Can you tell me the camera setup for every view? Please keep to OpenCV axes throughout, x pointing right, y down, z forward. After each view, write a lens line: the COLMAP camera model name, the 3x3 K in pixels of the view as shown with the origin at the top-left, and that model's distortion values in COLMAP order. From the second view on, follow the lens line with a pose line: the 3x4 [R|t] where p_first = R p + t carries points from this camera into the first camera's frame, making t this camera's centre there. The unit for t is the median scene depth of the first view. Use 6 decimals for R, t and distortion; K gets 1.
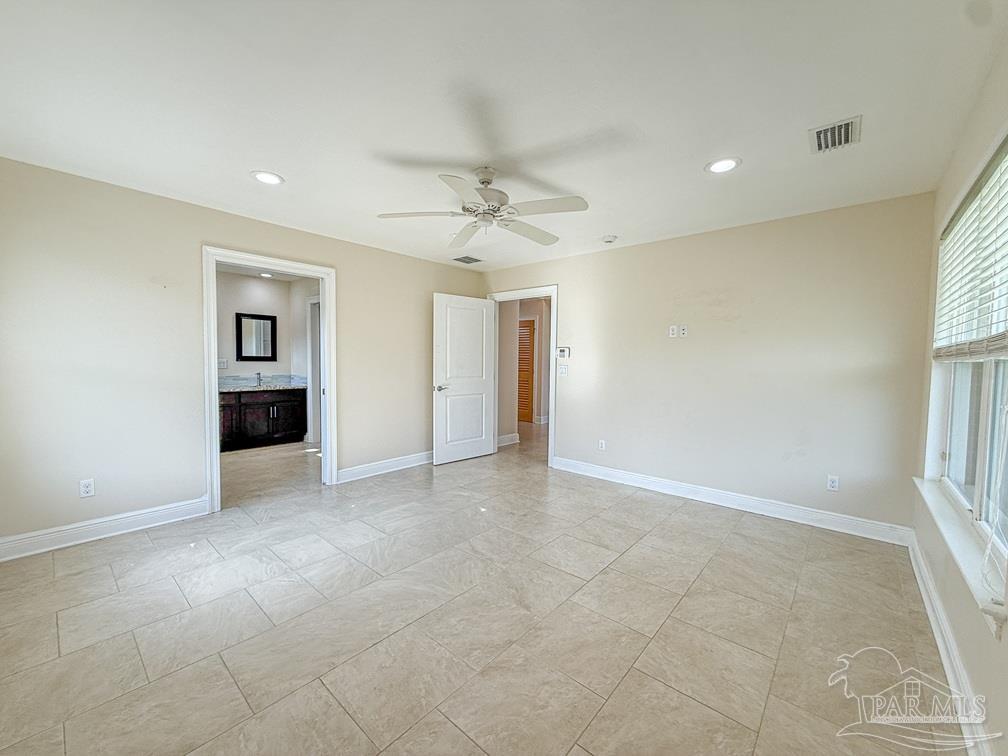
lens RADIAL K [[404.3, 0, 505.0], [0, 404.3, 375.9], [0, 0, 1]] dist [-0.002152, -0.000199]
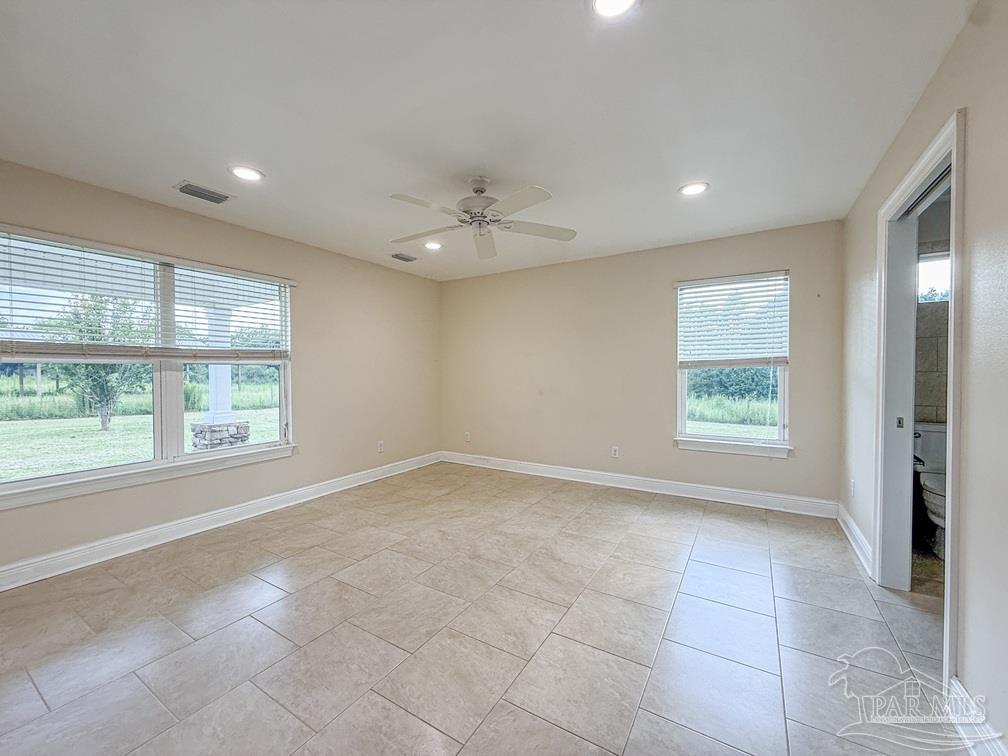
lens RADIAL K [[404.3, 0, 501.9], [0, 404.3, 376.8], [0, 0, 1]] dist [-0.002152, -0.000199]
pose [[-0.987633, -0.004567, -0.156718, 0.083793], [-0.013898, 0.998191, 0.058491, -0.112527], [0.156167, 0.059945, -0.985910, 3.204512]]
